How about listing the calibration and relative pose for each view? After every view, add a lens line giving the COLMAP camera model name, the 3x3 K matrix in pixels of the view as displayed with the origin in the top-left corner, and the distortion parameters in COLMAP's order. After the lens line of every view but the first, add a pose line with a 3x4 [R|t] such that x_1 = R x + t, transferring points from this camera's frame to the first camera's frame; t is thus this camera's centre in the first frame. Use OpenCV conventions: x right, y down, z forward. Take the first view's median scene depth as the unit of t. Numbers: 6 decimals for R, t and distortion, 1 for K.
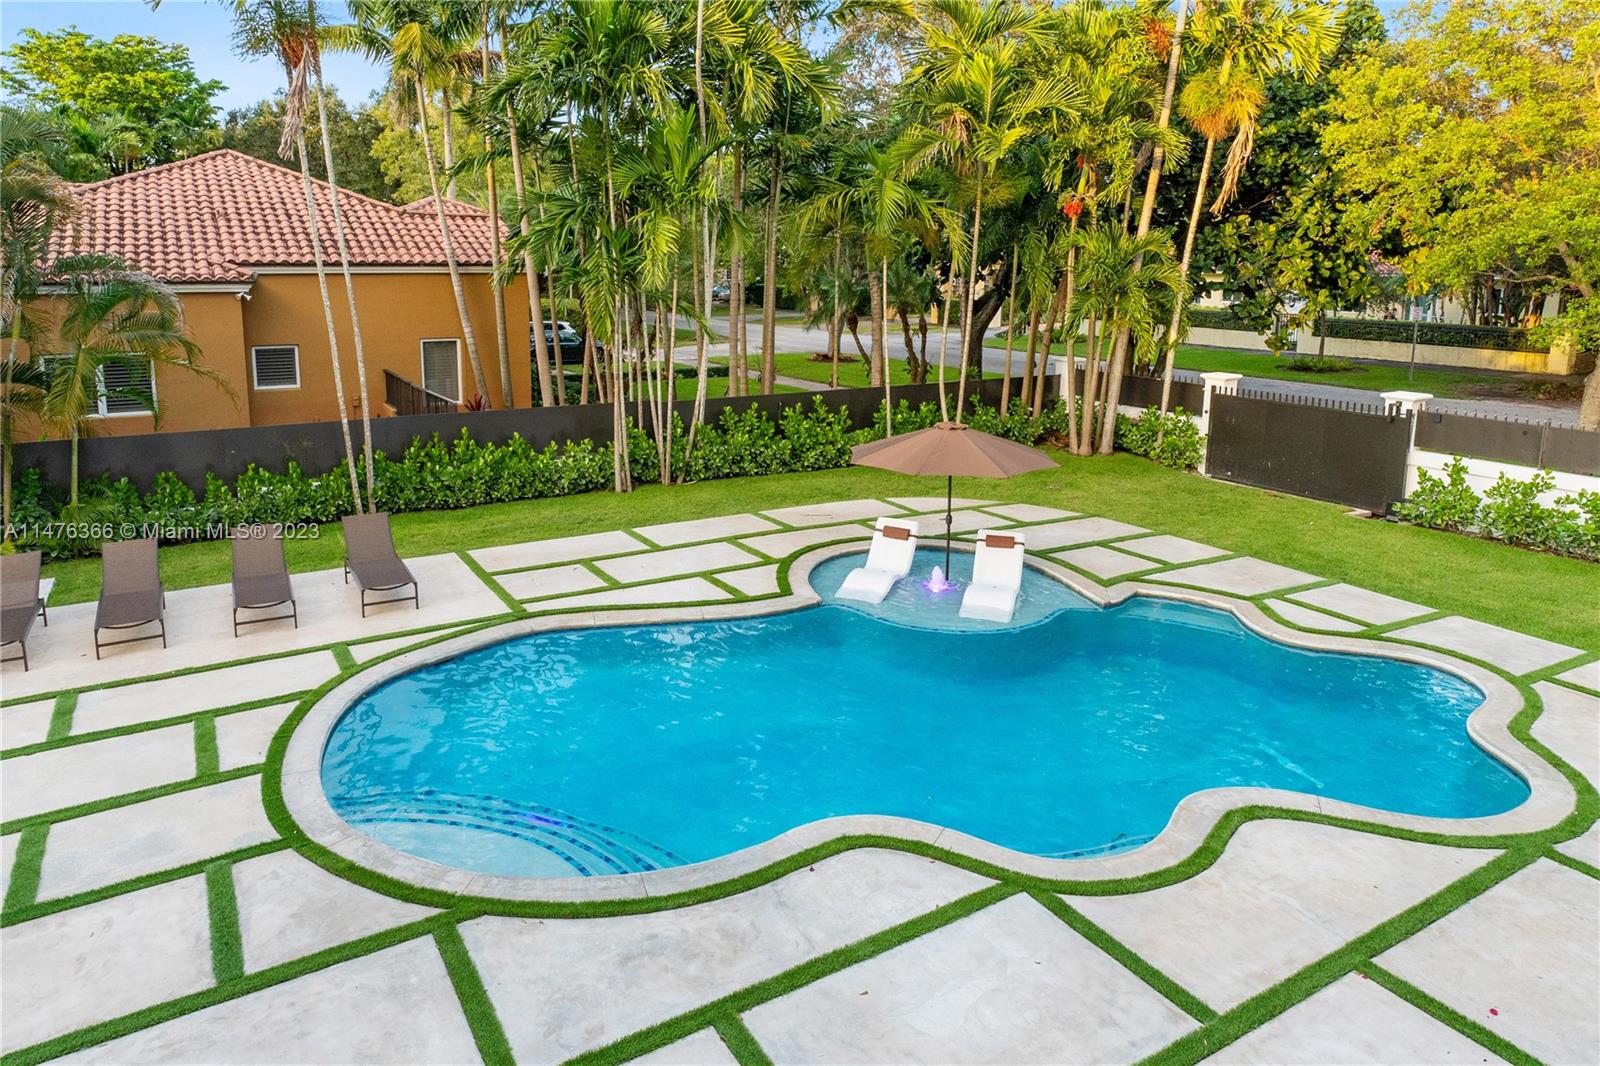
lens RADIAL K [[1035.4, 0, 745.1], [0, 1035.4, 408.0], [0, 0, 1]] dist [0.000174, 0.004438]
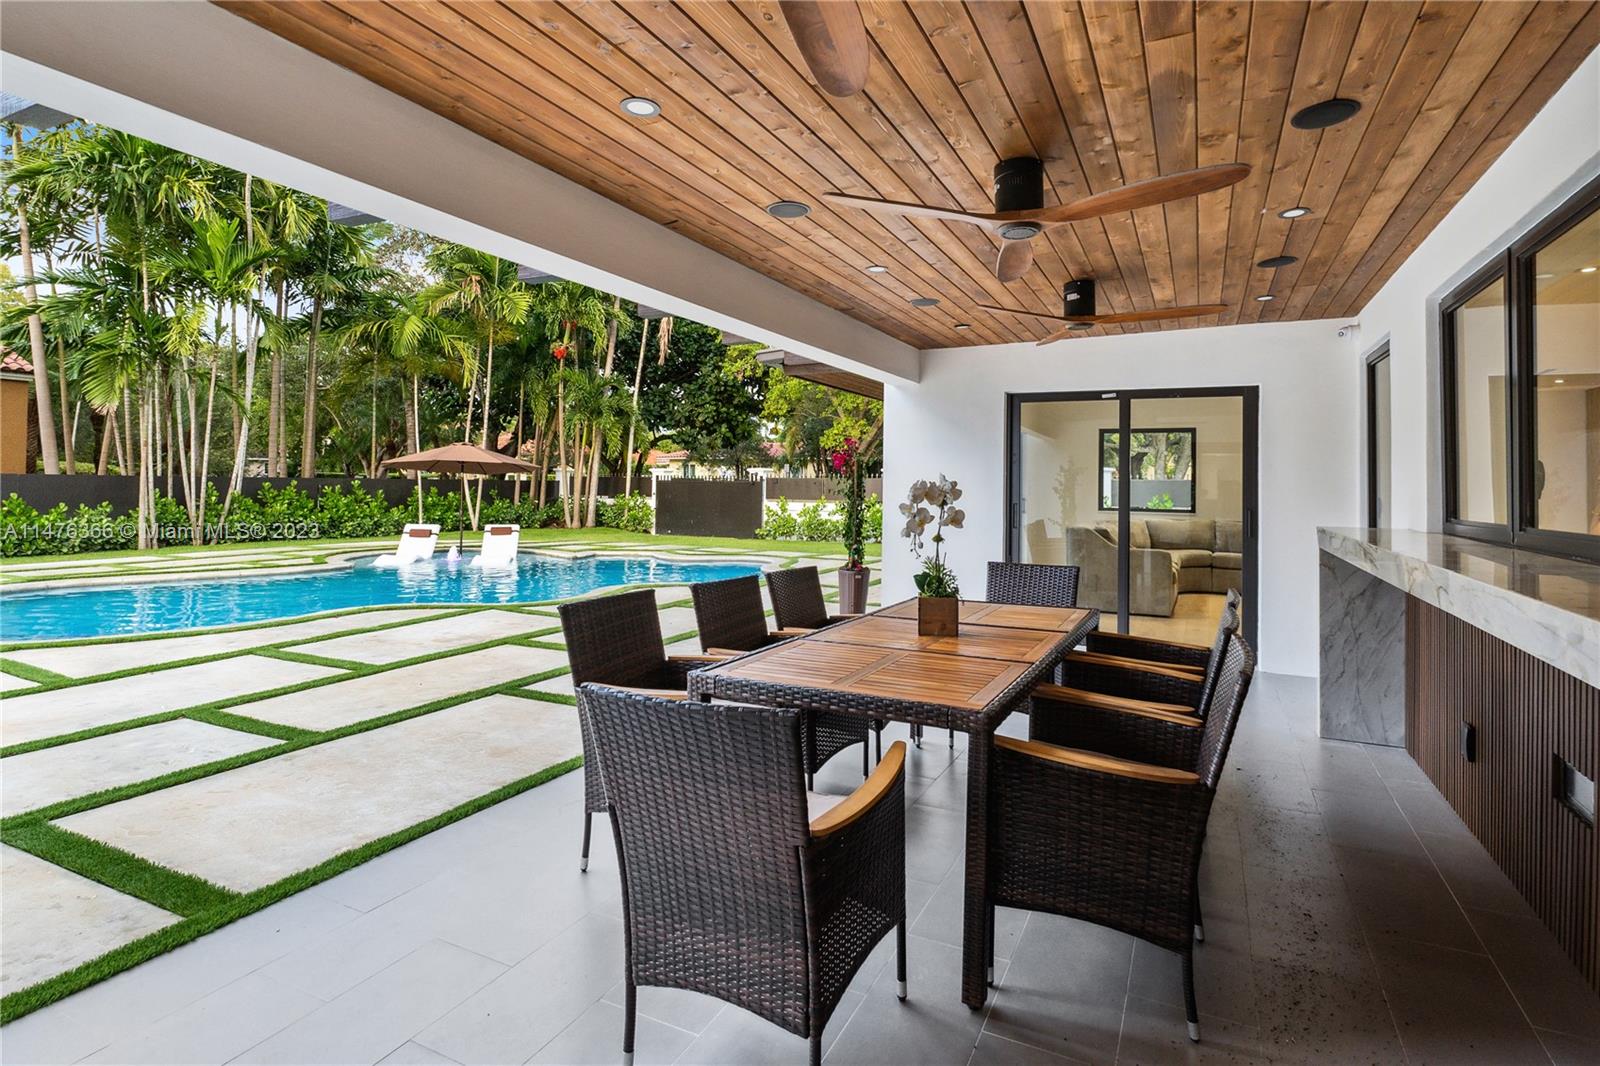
lens RADIAL K [[778.9, 0, 843.6], [0, 778.9, 467.0], [0, 0, 1]] dist [0.000723, -0.001139]
pose [[0.813145, 0.013497, 0.581904, 0.001588], [0.074303, 0.989145, -0.126773, 0.158901], [-0.577299, 0.146322, 0.803316, -0.115192]]
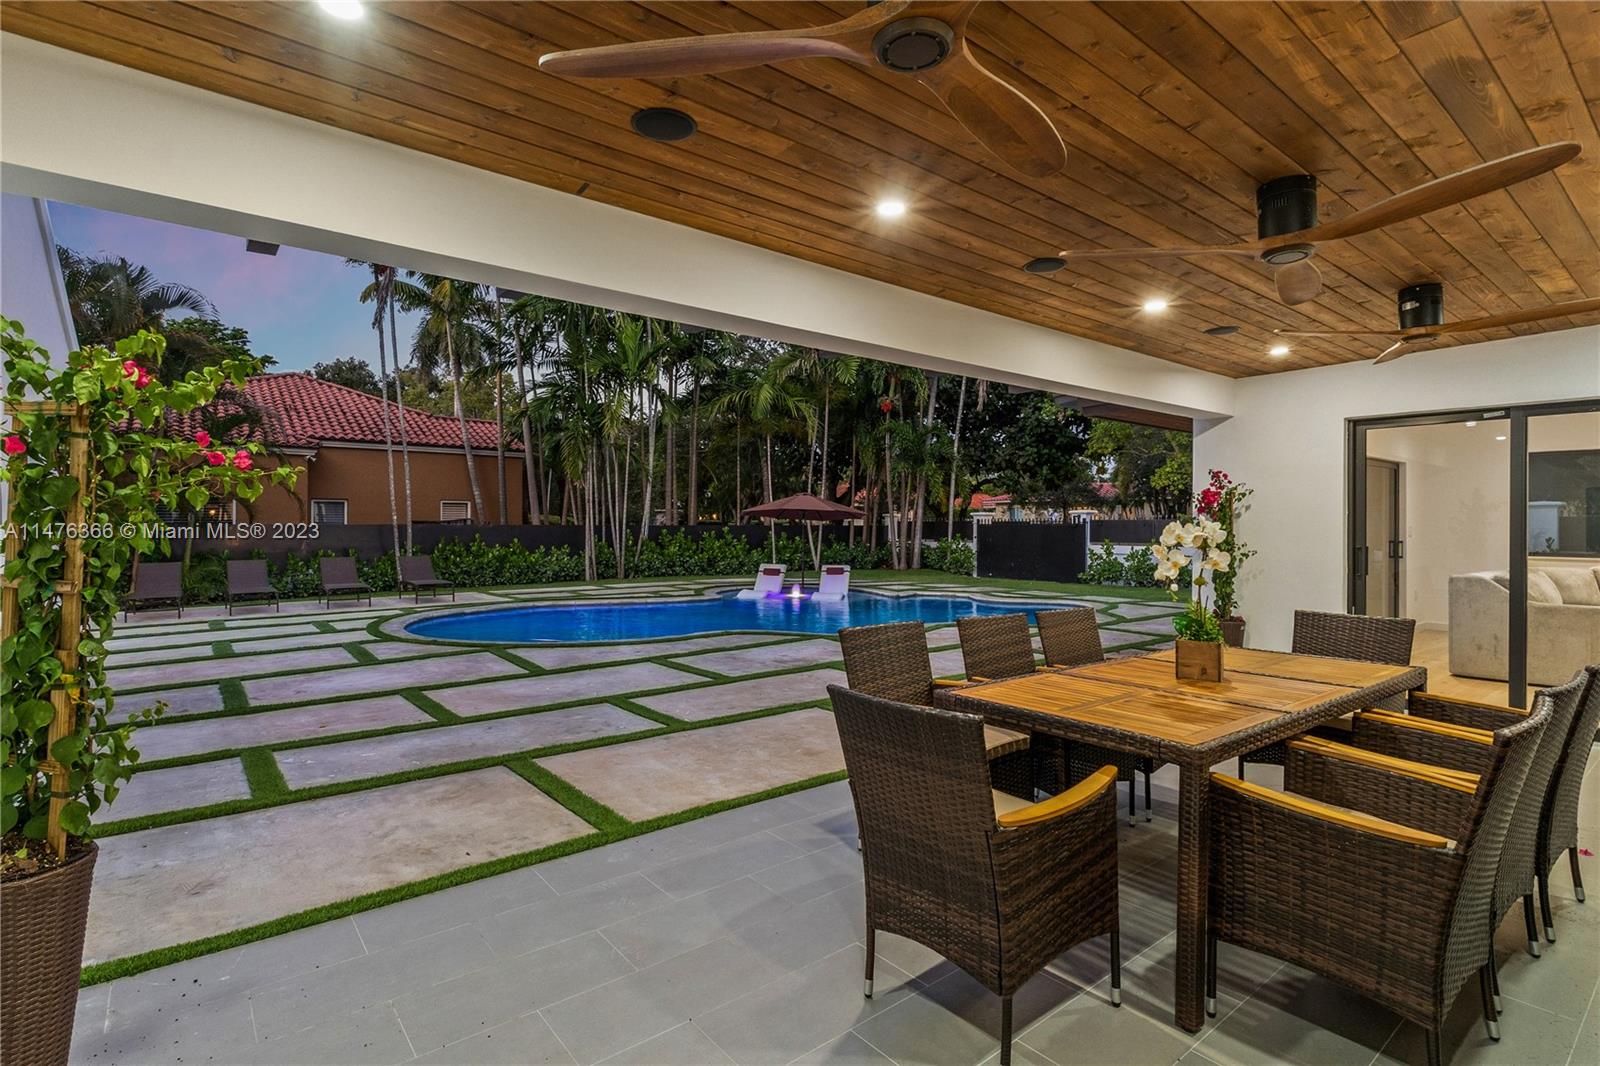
lens RADIAL K [[778.9, 0, 812.7], [0, 778.9, 512.8], [0, 0, 1]] dist [0.000723, -0.001139]
pose [[0.986134, -0.004951, 0.165878, 0.008516], [0.029846, 0.988548, -0.147927, 0.162015], [-0.163246, 0.150827, 0.974988, -0.139426]]
